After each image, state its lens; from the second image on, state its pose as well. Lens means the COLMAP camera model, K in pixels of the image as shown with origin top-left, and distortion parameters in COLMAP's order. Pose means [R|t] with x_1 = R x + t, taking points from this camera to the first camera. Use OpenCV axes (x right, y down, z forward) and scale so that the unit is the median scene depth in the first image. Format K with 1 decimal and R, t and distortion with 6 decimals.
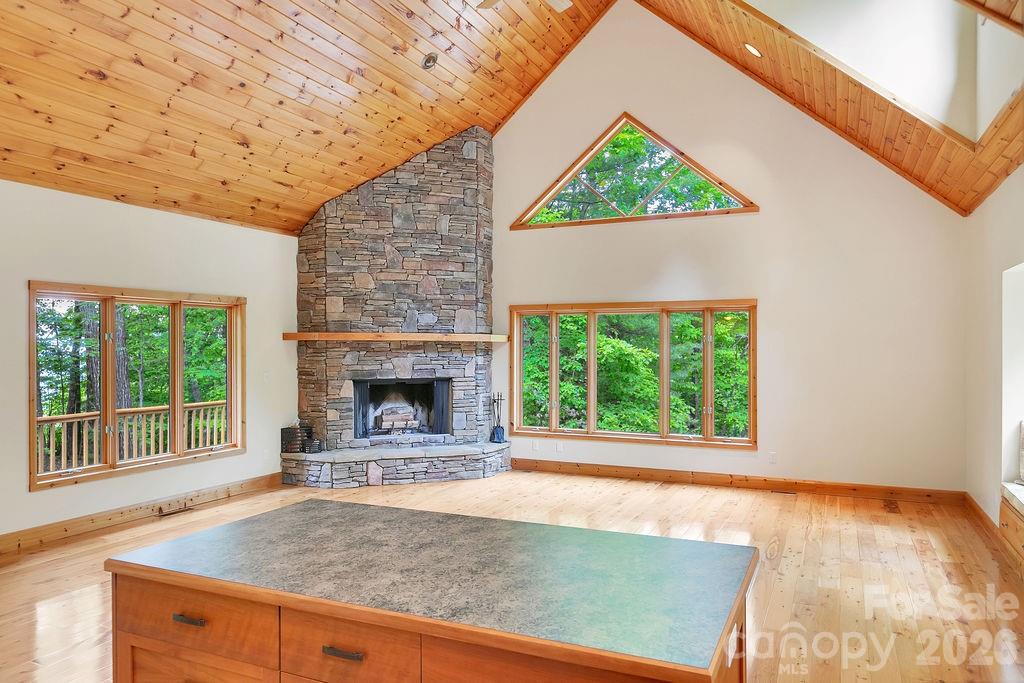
lens RADIAL K [[701.5, 0, 511.2], [0, 701.5, 347.2], [0, 0, 1]] dist [0.017471, -0.012284]
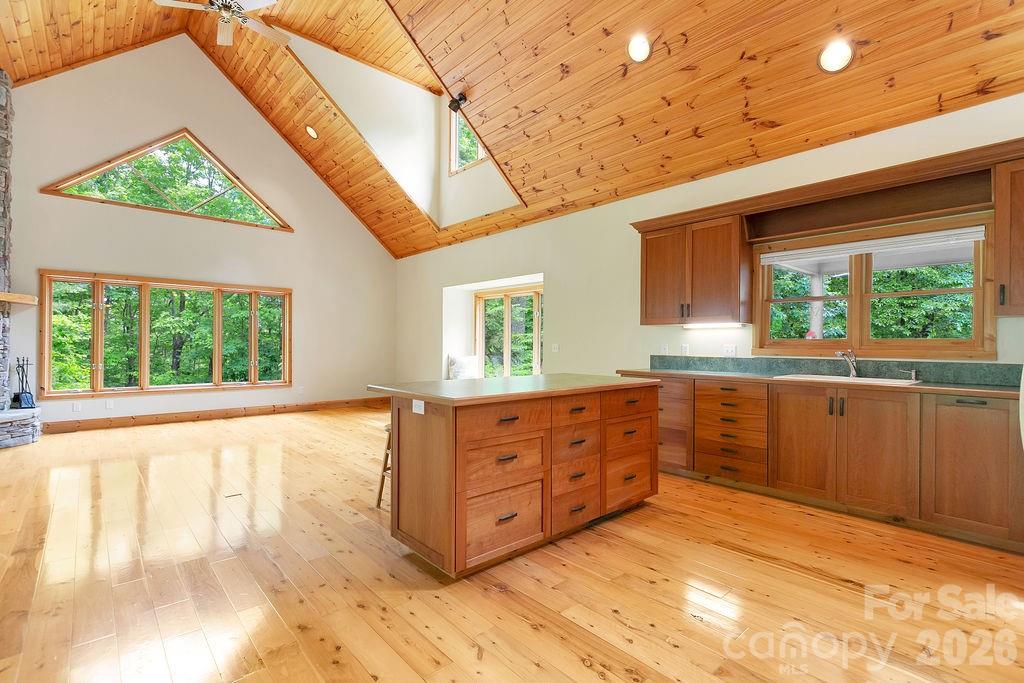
lens RADIAL K [[472.0, 0, 514.2], [0, 472.0, 343.3], [0, 0, 1]] dist [0.013608, -0.002113]
pose [[0.392797, 0.005129, 0.919611, -0.388437], [-0.004925, 0.999982, -0.003474, 0.048657], [-0.919612, -0.003164, 0.392815, 0.131482]]
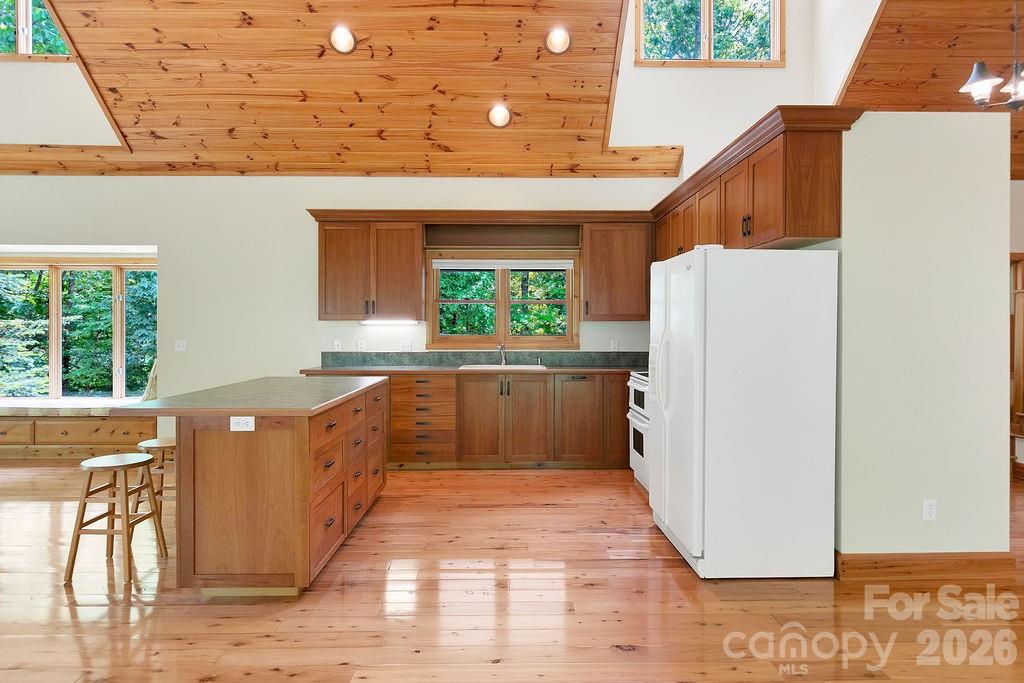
lens RADIAL K [[600.2, 0, 519.6], [0, 600.2, 331.8], [0, 0, 1]] dist [0.005500, -0.007085]
pose [[-0.439936, 0.000004, 0.898029, -0.511694], [0.002542, 0.999996, 0.001240, 0.036251], [-0.898026, 0.002828, -0.439934, 0.314892]]
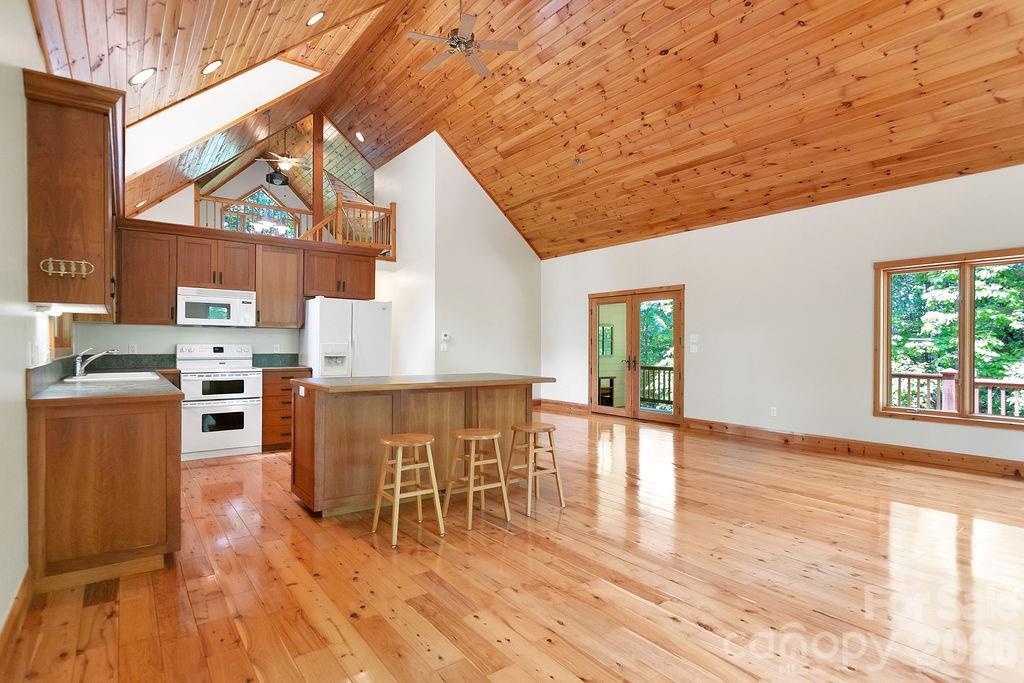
lens RADIAL K [[531.1, 0, 518.8], [0, 531.1, 345.5], [0, 0, 1]] dist [0.000162, -0.001100]
pose [[-0.475496, -0.000711, -0.879718, 0.379102], [-0.006160, 0.999978, 0.002522, 0.045830], [0.879697, 0.006619, -0.475489, 0.593044]]
